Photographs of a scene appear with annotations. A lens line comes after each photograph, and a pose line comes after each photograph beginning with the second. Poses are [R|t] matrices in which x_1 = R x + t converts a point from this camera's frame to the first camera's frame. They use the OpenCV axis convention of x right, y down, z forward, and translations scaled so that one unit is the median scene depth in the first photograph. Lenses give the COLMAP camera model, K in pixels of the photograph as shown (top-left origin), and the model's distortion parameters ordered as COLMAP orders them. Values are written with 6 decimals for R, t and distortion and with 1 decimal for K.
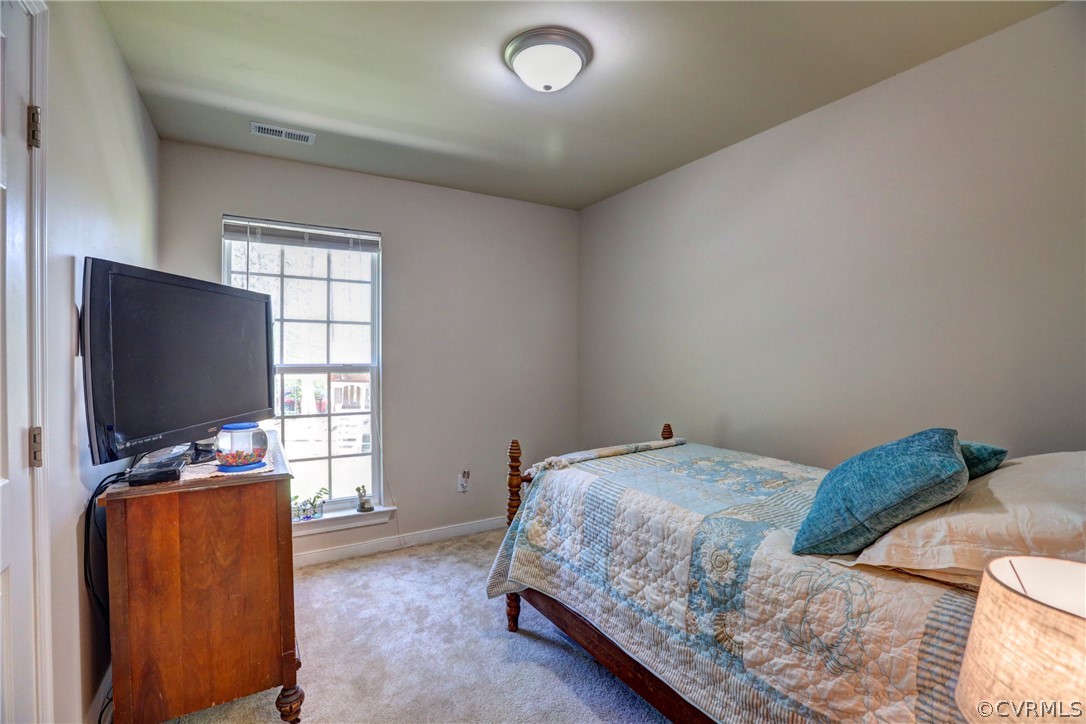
lens RADIAL K [[488.7, 0, 546.8], [0, 488.7, 361.3], [0, 0, 1]] dist [-0.034593, 0.003455]
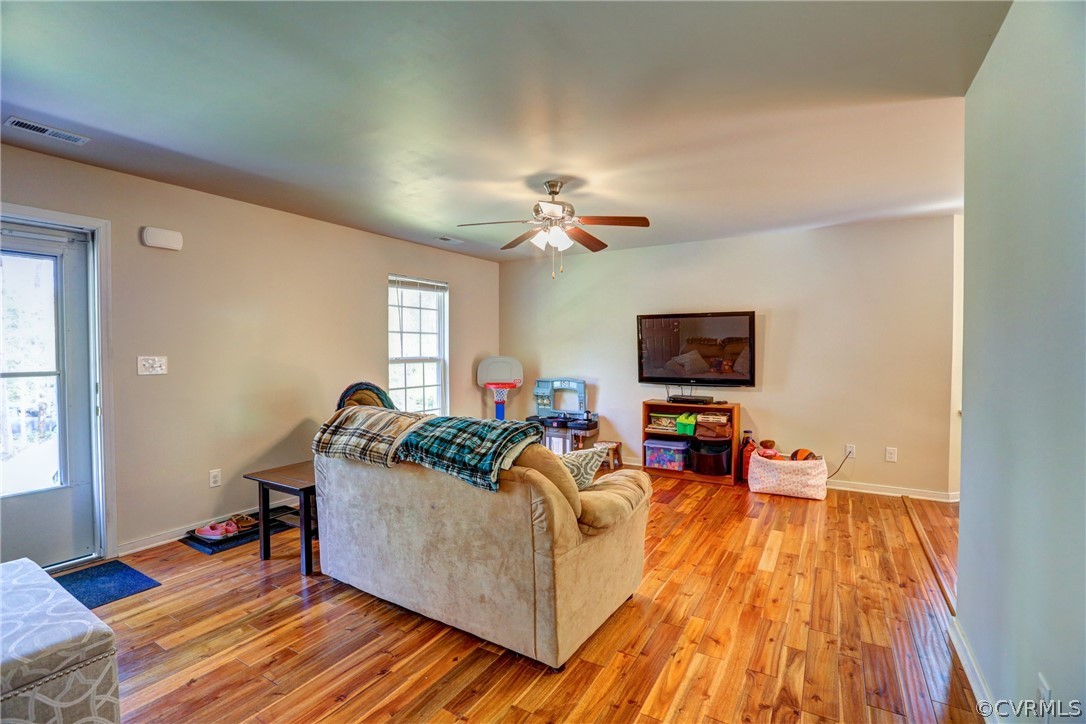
lens RADIAL K [[488.7, 0, 544.5], [0, 488.7, 356.7], [0, 0, 1]] dist [-0.034593, 0.003455]
pose [[0.891602, -0.014233, 0.452596, -0.836513], [0.011624, 0.999896, 0.008545, -0.007180], [-0.452671, -0.002357, 0.891675, -0.727729]]
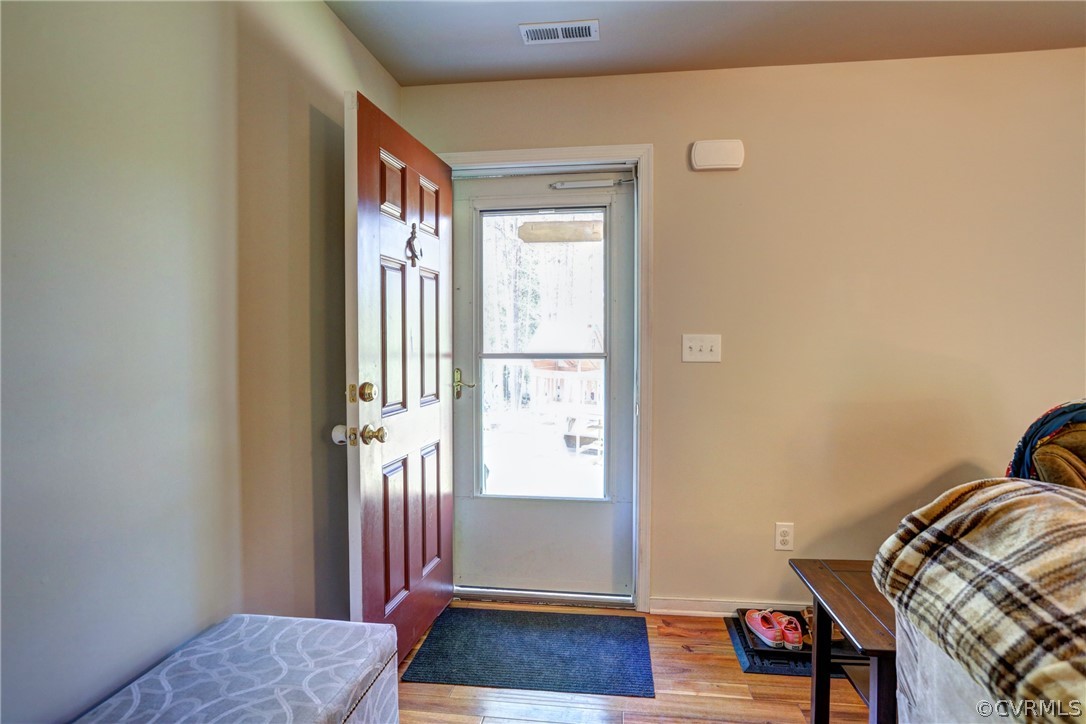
lens RADIAL K [[617.2, 0, 541.1], [0, 617.2, 358.2], [0, 0, 1]] dist [-0.016375, 0.006498]
pose [[0.782991, 0.017898, -0.621775, -0.752288], [-0.006085, 0.999759, 0.021115, 0.006401], [0.622003, -0.012749, 0.782911, -0.291990]]
